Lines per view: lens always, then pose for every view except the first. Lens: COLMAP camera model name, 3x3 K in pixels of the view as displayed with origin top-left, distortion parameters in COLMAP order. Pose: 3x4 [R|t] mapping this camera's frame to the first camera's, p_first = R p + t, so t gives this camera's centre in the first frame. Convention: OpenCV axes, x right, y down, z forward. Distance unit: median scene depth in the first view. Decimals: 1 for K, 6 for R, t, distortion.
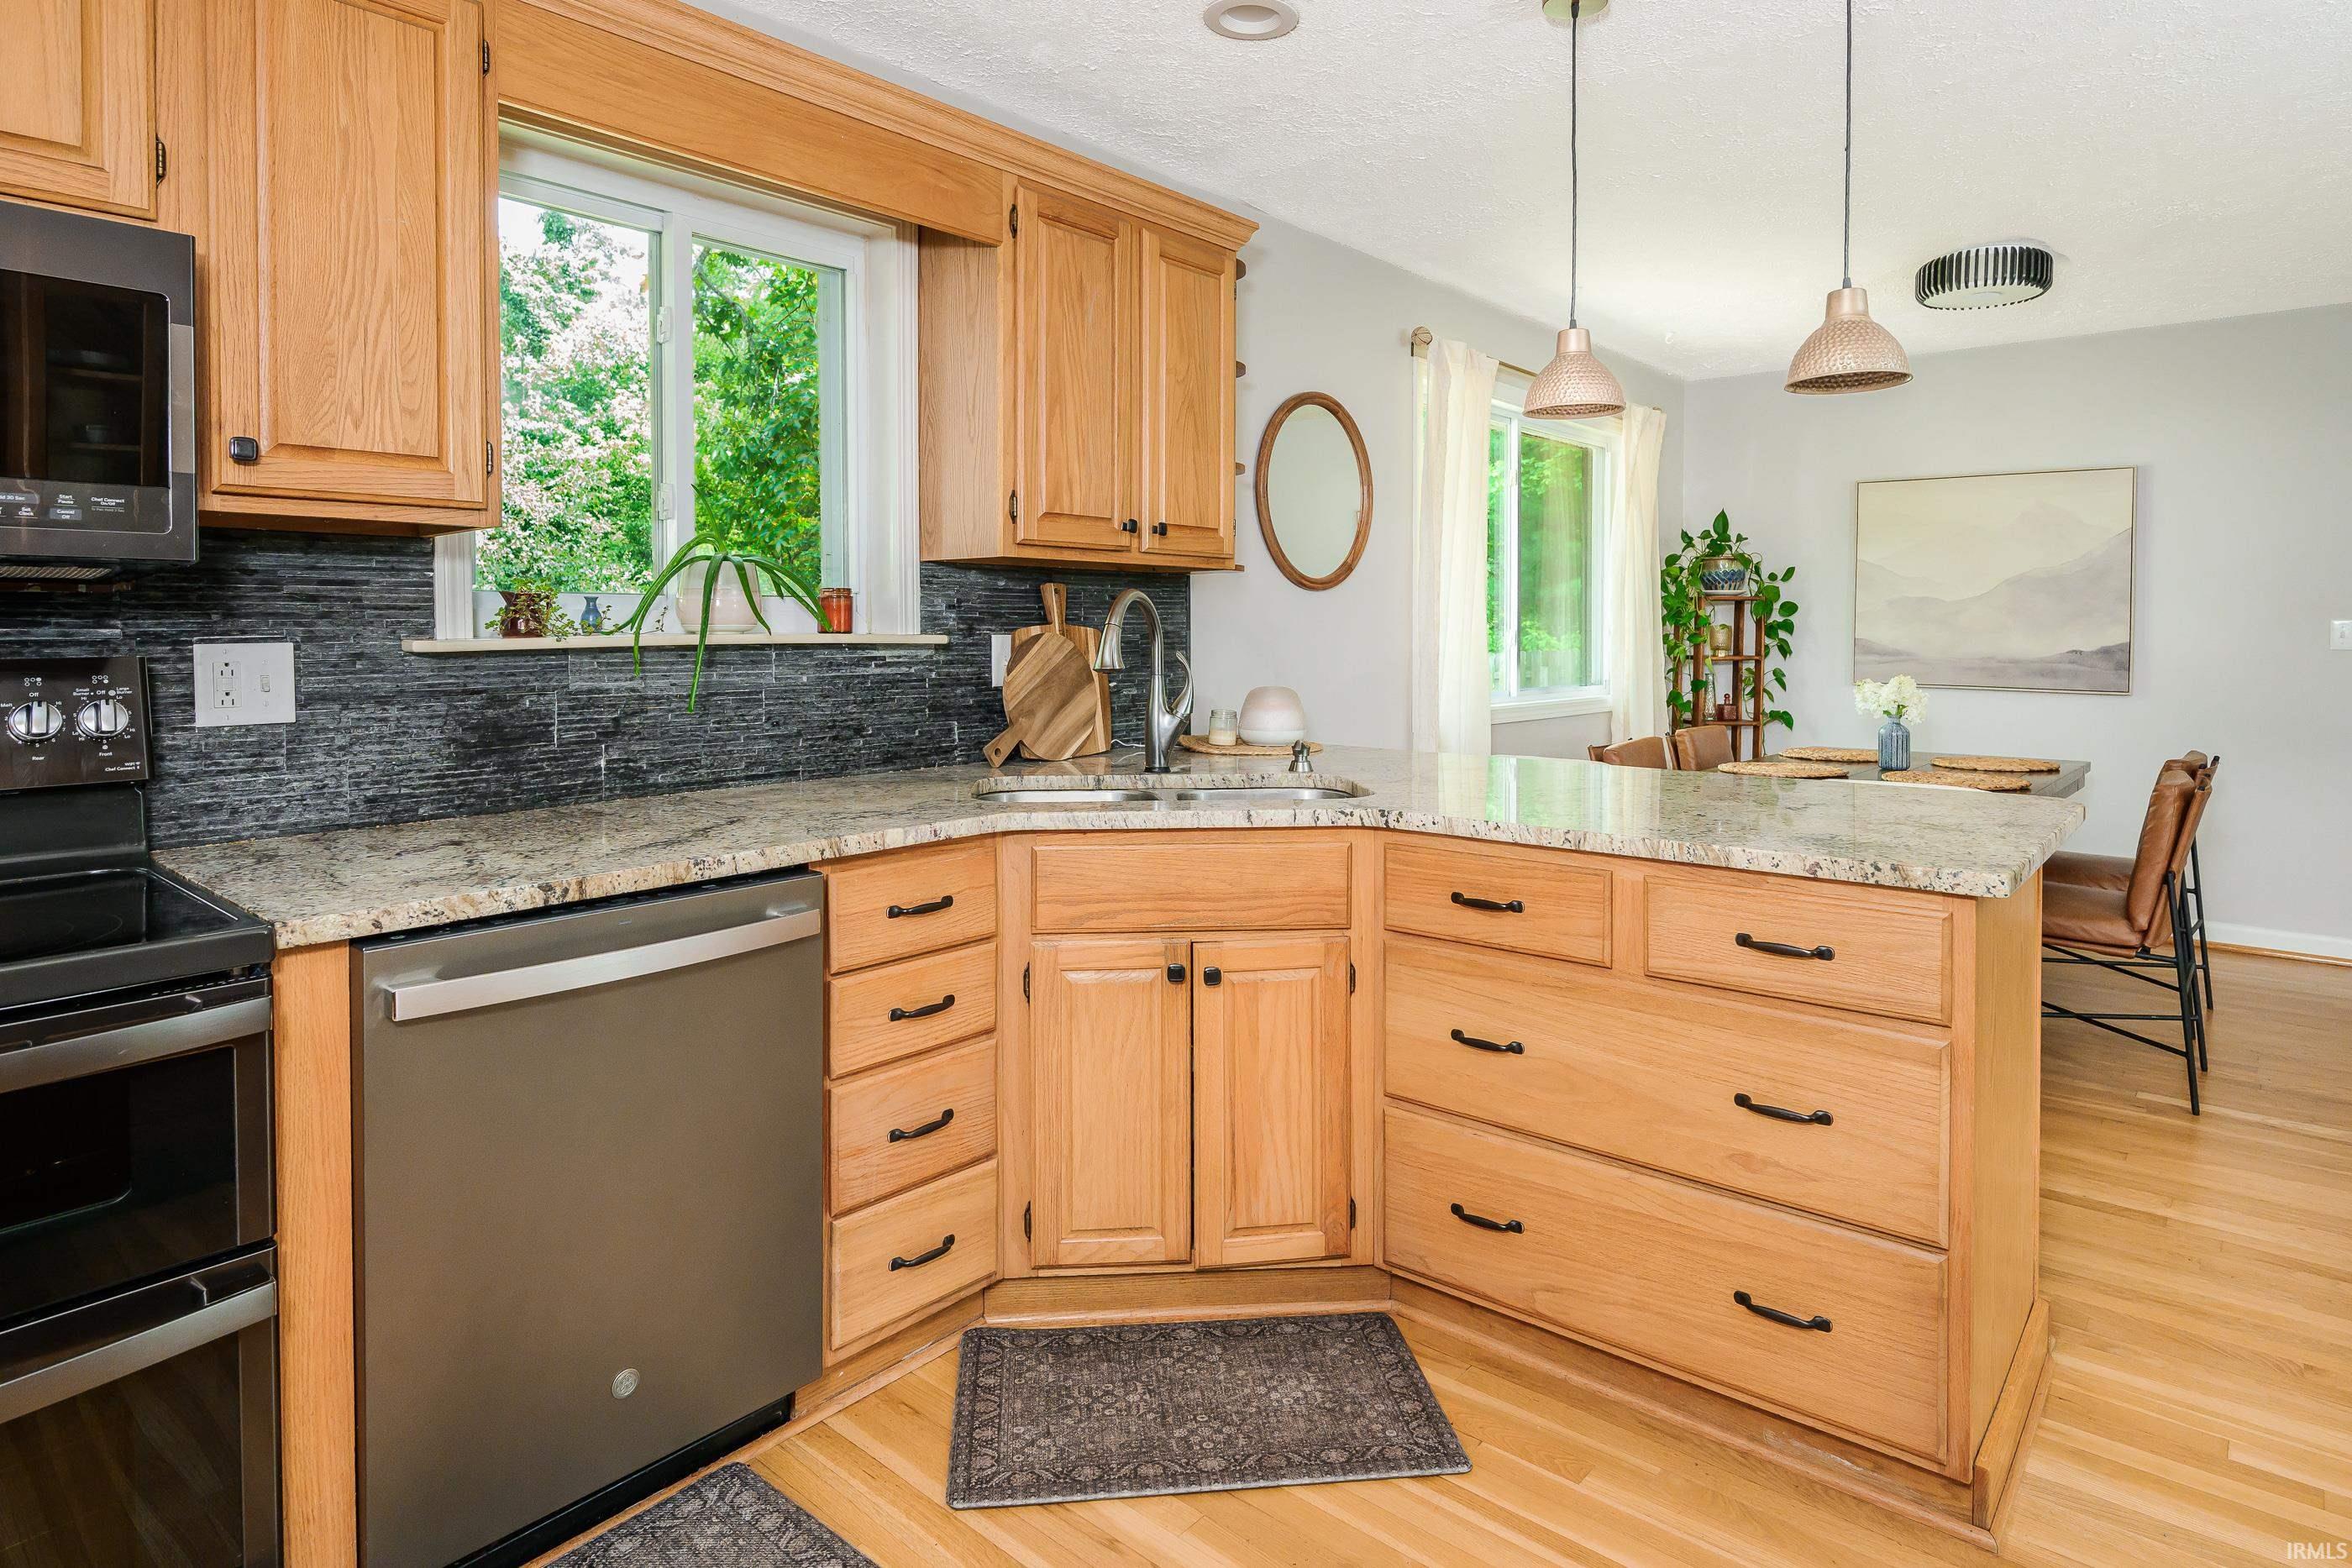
lens RADIAL K [[1300.0, 0, 1187.3], [0, 1300.0, 654.6], [0, 0, 1]] dist [0.002699, 0.001287]
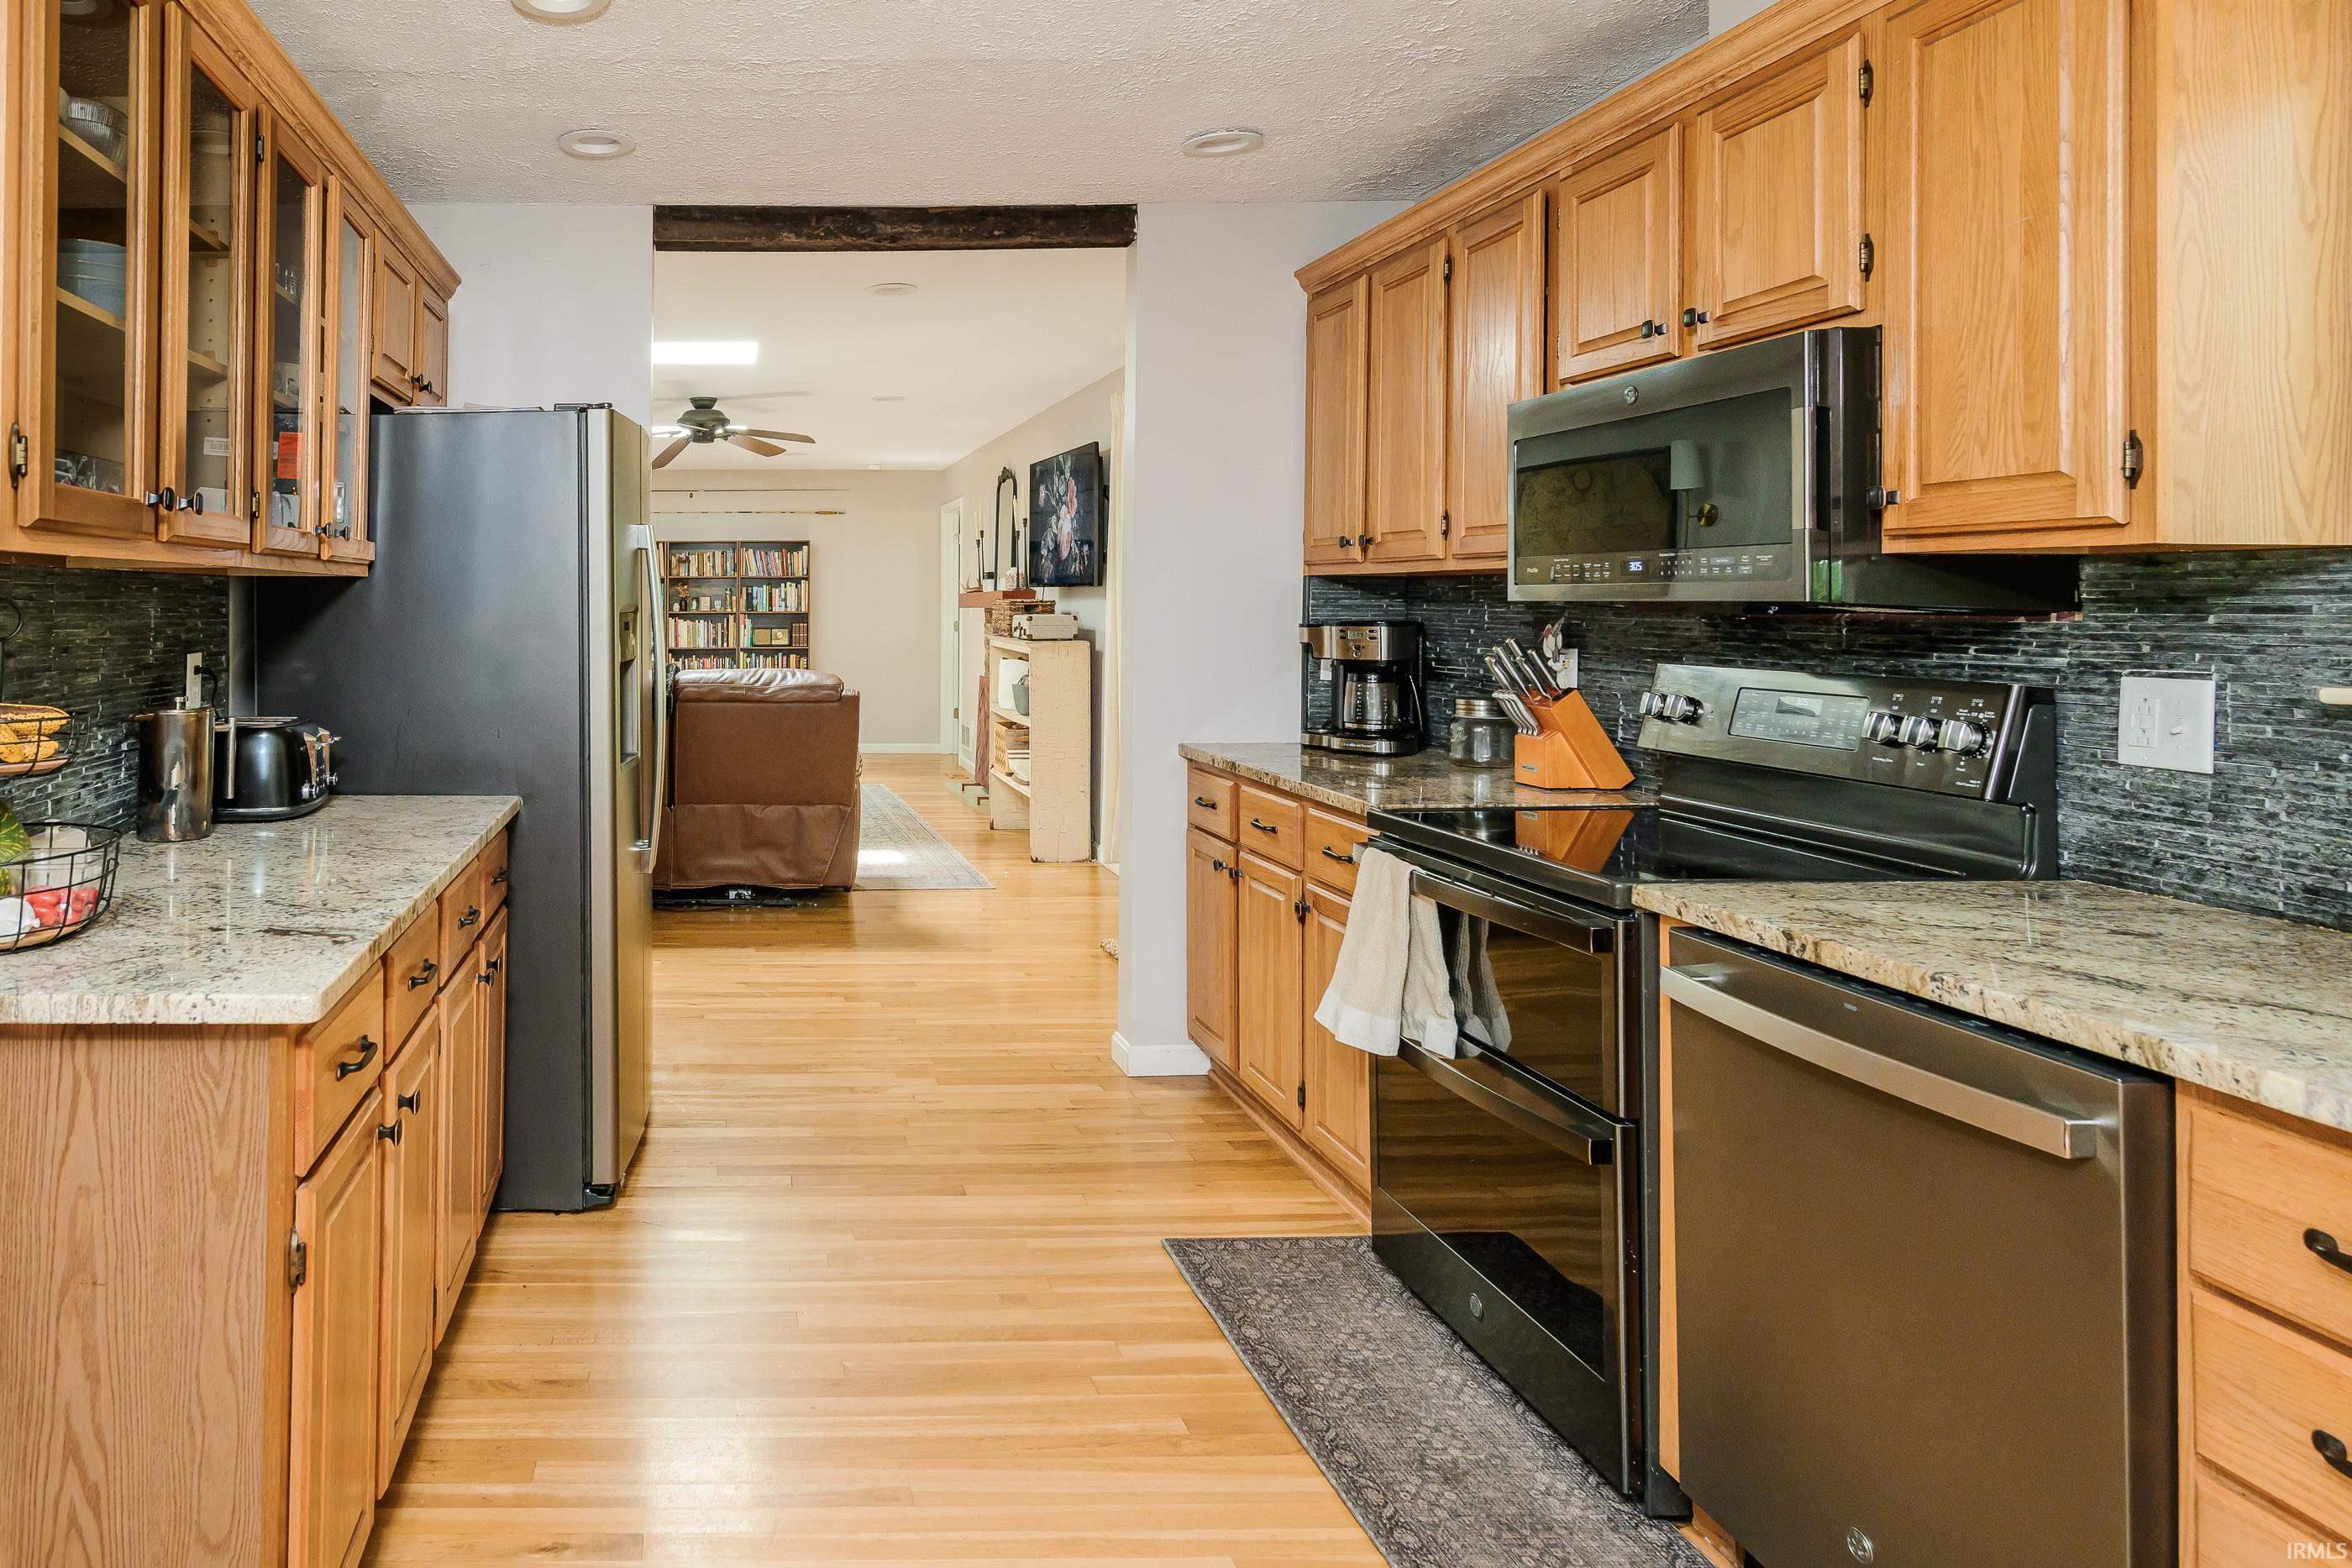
lens RADIAL K [[1376.9, 0, 738.1], [0, 1376.9, 601.8], [0, 0, 1]] dist [-0.004398, -0.000540]
pose [[-0.737282, 0.002683, -0.675580, 0.623794], [-0.012302, 0.999773, 0.017397, -0.063601], [0.675473, 0.021137, -0.737082, 0.987187]]
